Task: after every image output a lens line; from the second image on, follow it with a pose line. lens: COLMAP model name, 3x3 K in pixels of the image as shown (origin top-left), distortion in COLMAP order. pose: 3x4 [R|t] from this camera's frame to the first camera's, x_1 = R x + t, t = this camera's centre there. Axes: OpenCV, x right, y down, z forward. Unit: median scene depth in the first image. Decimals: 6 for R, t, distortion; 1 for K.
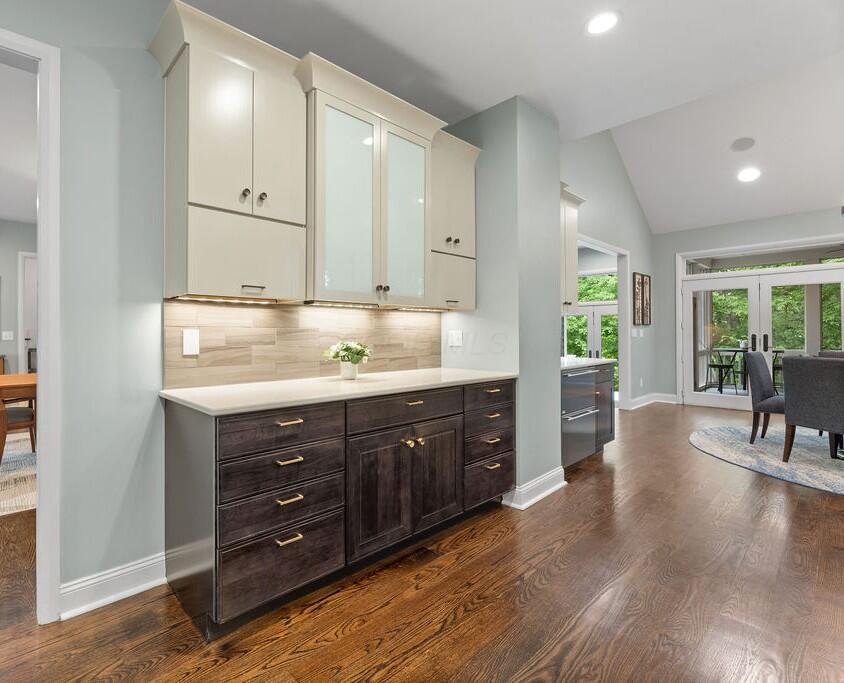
lens RADIAL K [[409.1, 0, 333.2], [0, 409.1, 330.7], [0, 0, 1]] dist [-0.004235, 0.000429]
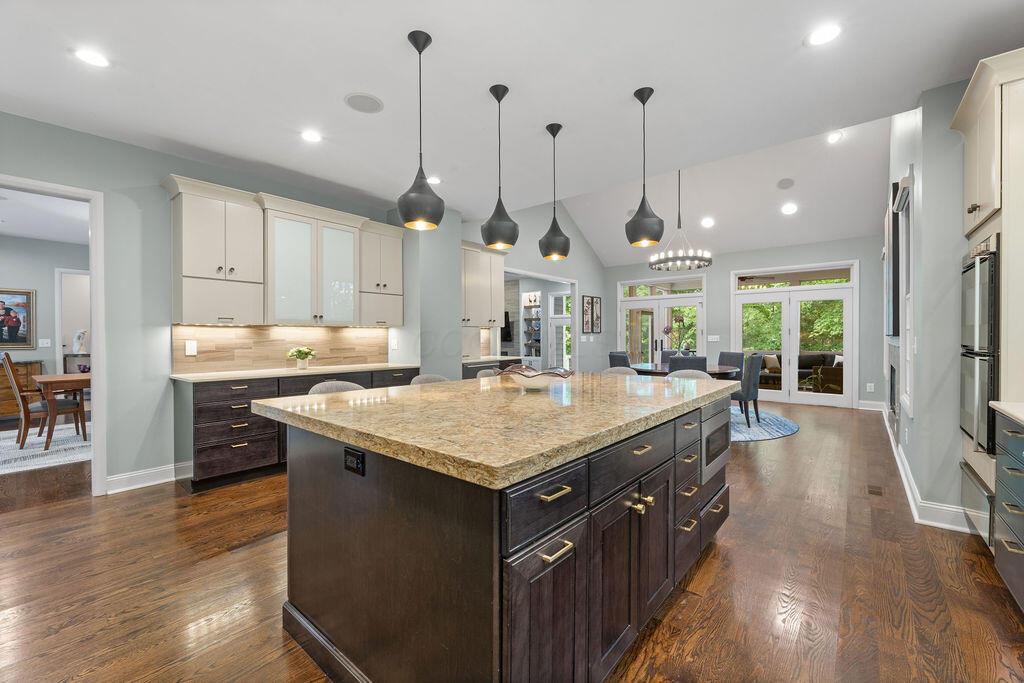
lens RADIAL K [[413.6, 0, 512.3], [0, 413.6, 339.0], [0, 0, 1]] dist [-0.002337, 0.000640]
pose [[0.980136, -0.002349, 0.198311, 0.591440], [-0.000024, 0.999928, 0.011960, -0.029013], [-0.198325, -0.011727, 0.980066, -0.923248]]
